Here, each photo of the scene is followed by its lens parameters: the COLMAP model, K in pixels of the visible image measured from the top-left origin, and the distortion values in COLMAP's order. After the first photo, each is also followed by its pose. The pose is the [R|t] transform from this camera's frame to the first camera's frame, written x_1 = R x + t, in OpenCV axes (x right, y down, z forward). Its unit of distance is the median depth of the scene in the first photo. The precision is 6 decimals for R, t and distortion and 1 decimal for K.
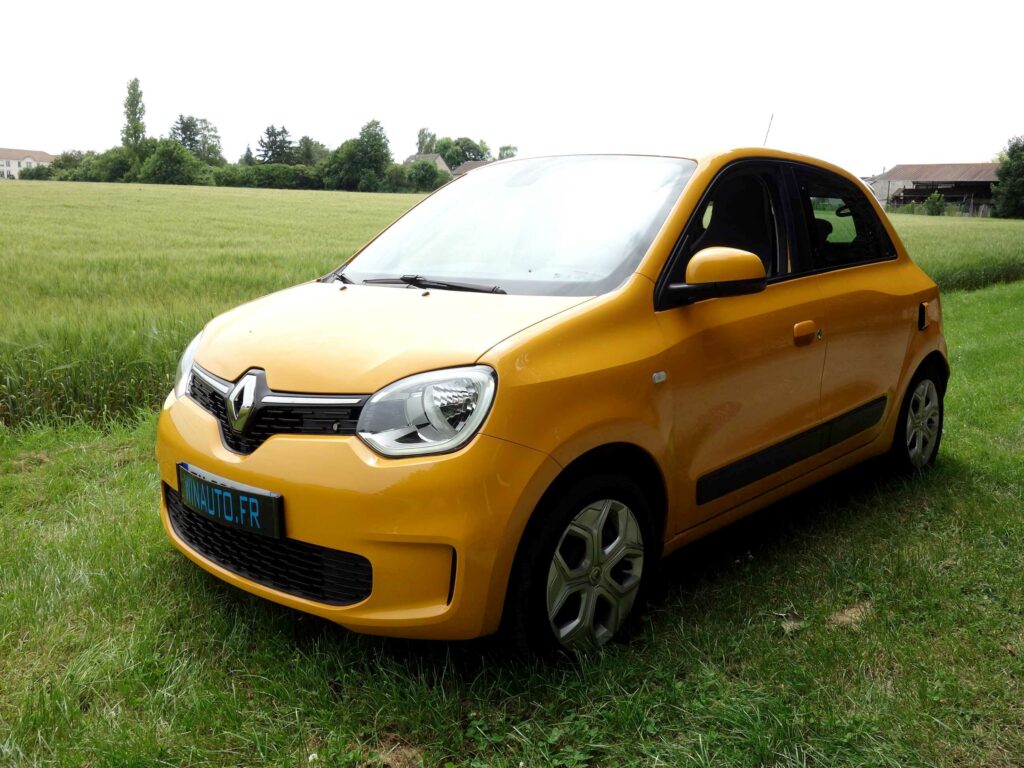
lens RADIAL K [[911.9, 0, 508.7], [0, 911.9, 383.6], [0, 0, 1]] dist [0.021271, -0.039369]
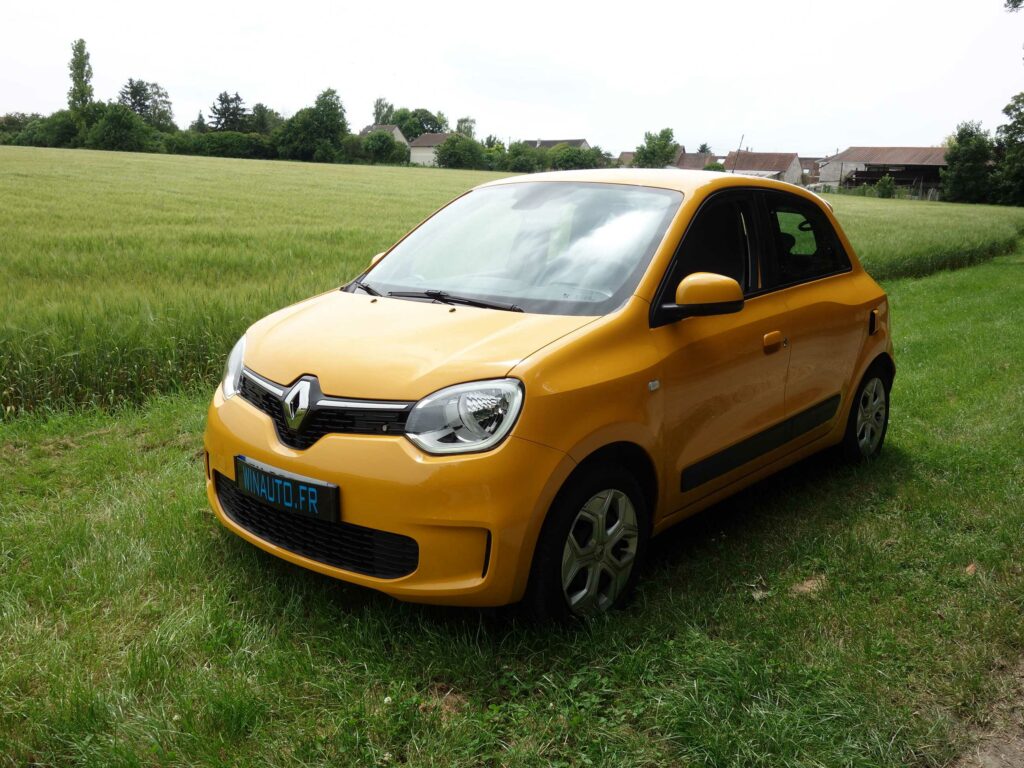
lens RADIAL K [[911.9, 0, 509.0], [0, 911.9, 384.6], [0, 0, 1]] dist [0.021271, -0.039369]
pose [[0.998755, 0.008405, 0.049165, -0.078688], [-0.009828, 0.999538, 0.028772, -0.039662], [-0.048900, -0.029219, 0.998376, -0.164343]]
